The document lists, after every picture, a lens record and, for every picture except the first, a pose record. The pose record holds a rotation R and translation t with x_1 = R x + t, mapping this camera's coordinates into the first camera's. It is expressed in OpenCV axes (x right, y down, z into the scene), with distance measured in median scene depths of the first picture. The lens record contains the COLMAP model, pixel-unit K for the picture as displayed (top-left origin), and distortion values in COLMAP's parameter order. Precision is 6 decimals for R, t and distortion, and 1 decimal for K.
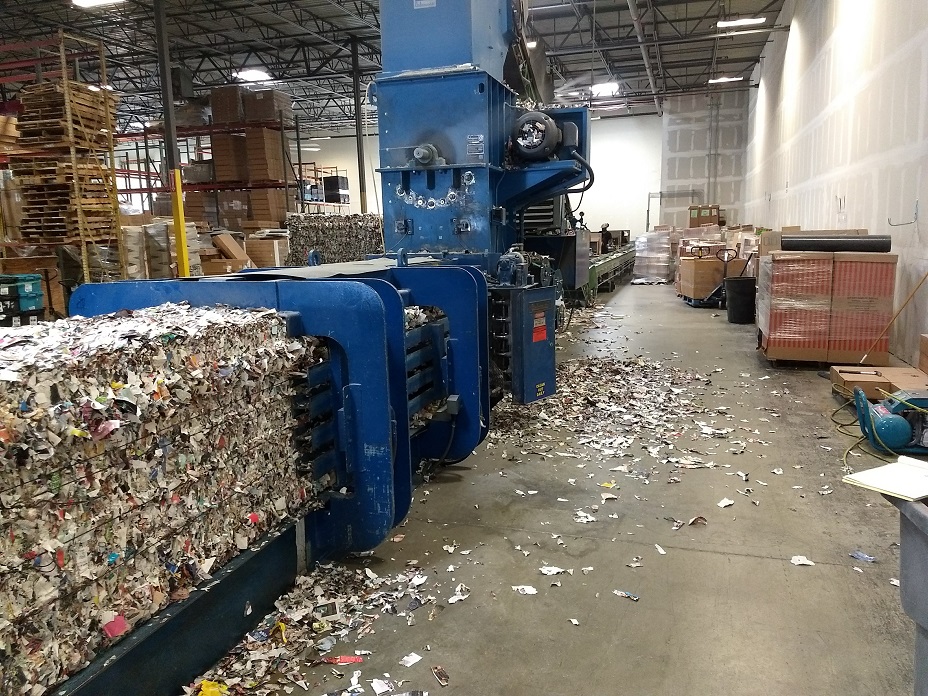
lens RADIAL K [[688.8, 0, 458.4], [0, 688.8, 344.2], [0, 0, 1]] dist [0.199175, -0.297741]
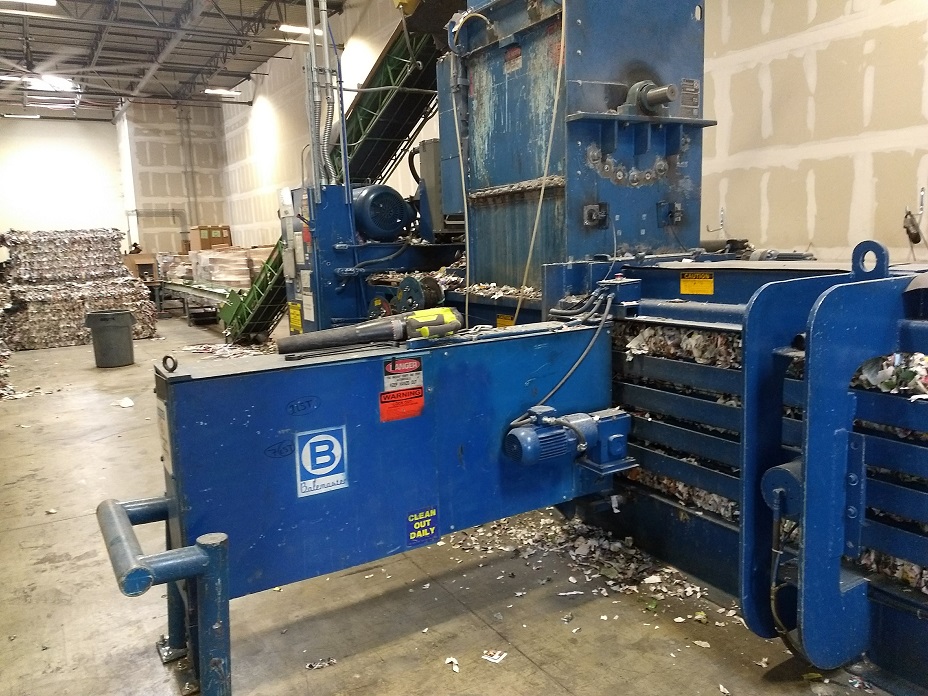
lens RADIAL K [[722.1, 0, 460.6], [0, 722.1, 350.3], [0, 0, 1]] dist [0.010921, 0.000698]
pose [[0.677294, -0.112720, 0.727026, -0.195283], [0.136449, 0.990295, 0.026423, -0.027131], [-0.722949, 0.081305, 0.686101, 0.209833]]
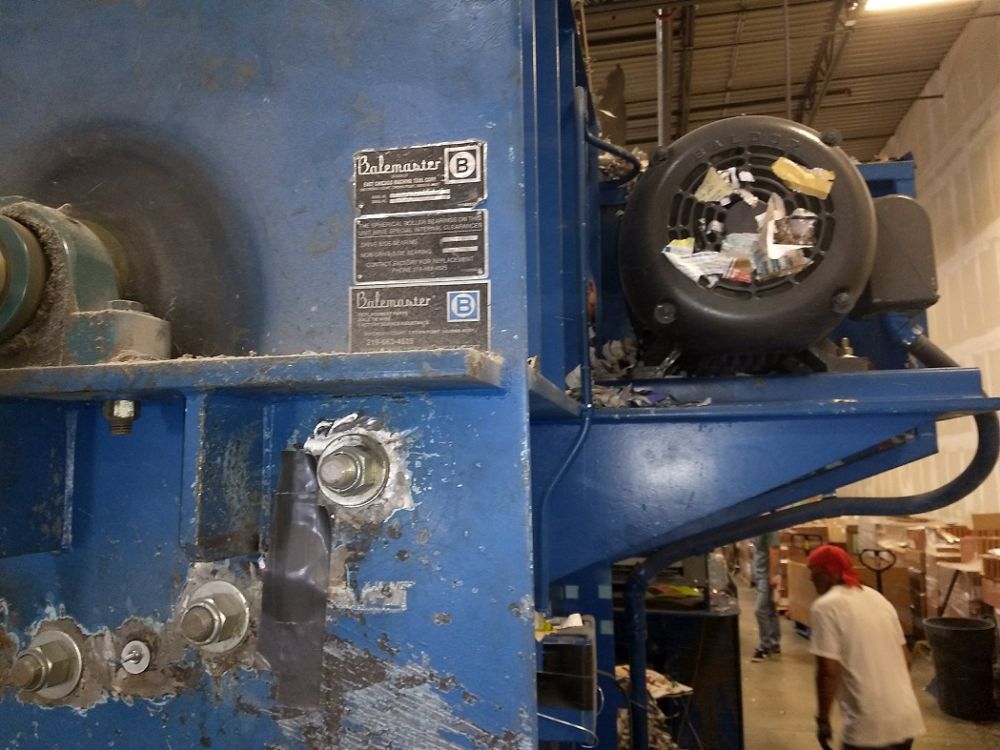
lens RADIAL K [[742.3, 0, 494.0], [0, 742.3, 370.9], [0, 0, 1]] dist [0.199175, -0.297741]
pose [[0.996659, 0.028140, 0.076670, 0.008508], [-0.005950, 0.961291, -0.275472, -0.066391], [-0.081454, 0.274095, 0.958247, 0.262555]]
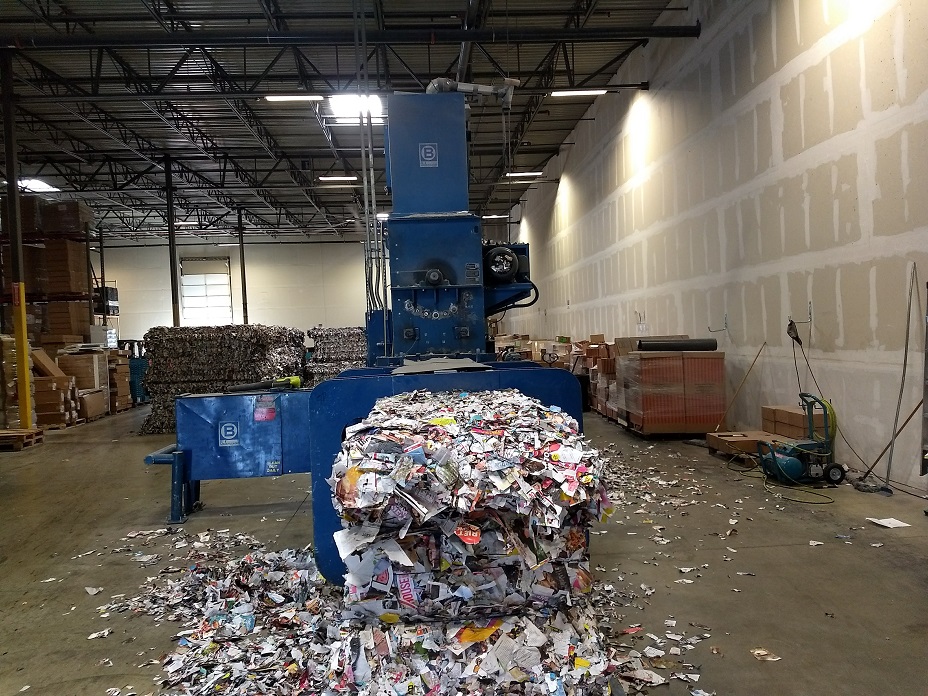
lens RADIAL K [[688.8, 0, 458.4], [0, 688.8, 344.2], [0, 0, 1]] dist [0.199175, -0.297741]
pose [[0.937279, -0.017286, 0.348150, -0.130868], [0.071735, 0.986957, -0.144119, 0.007713], [-0.341118, 0.160054, 0.926294, -0.039524]]
